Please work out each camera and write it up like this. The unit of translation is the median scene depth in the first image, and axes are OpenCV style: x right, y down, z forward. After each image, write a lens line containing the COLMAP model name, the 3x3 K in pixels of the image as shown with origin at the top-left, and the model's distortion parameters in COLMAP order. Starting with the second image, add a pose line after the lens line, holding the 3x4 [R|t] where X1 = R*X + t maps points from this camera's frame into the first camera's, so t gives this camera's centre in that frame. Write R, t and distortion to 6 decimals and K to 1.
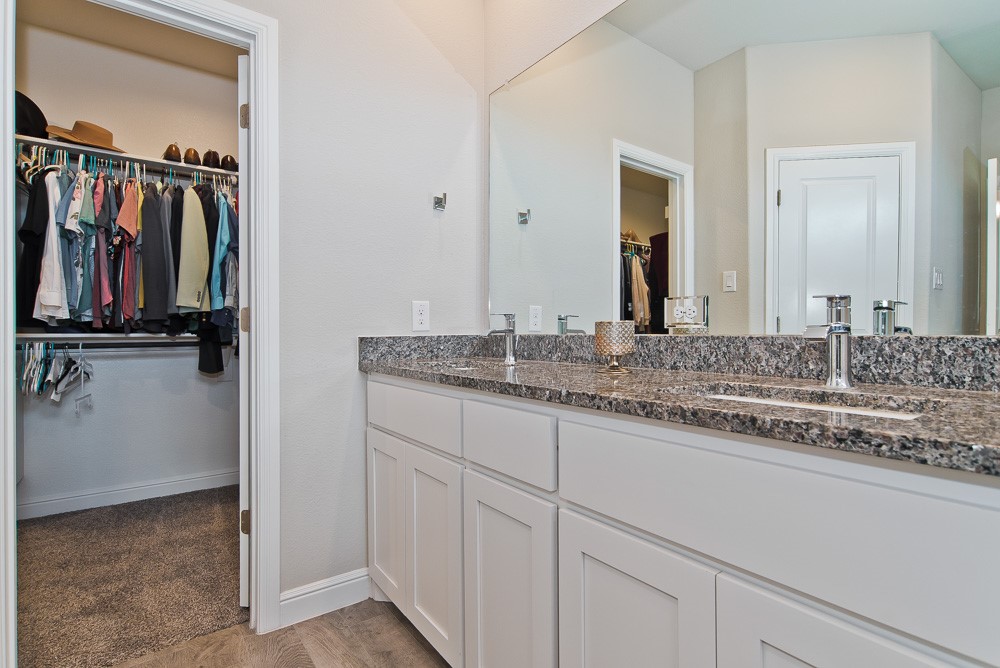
lens RADIAL K [[487.6, 0, 500.0], [0, 487.6, 334.0], [0, 0, 1]] dist [-0.001750, 0.001707]
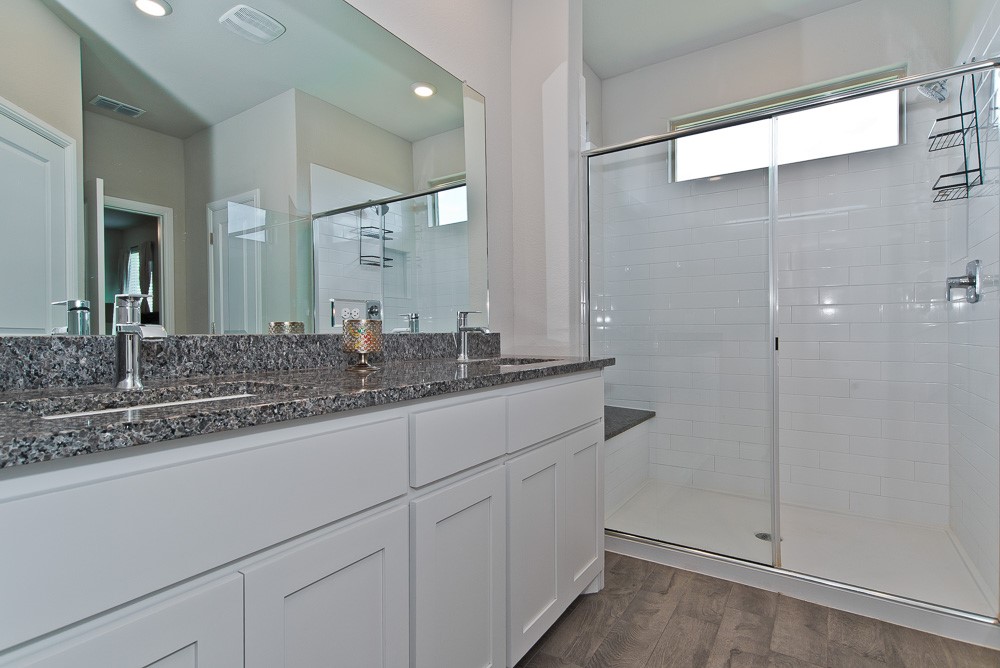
lens RADIAL K [[487.6, 0, 500.0], [0, 487.6, 334.0], [0, 0, 1]] dist [-0.001750, 0.001707]
pose [[-0.344282, -0.001676, 0.938865, -0.848003], [0.008400, 0.999953, 0.004865, 0.000380], [-0.938829, 0.009561, -0.344252, 1.115319]]
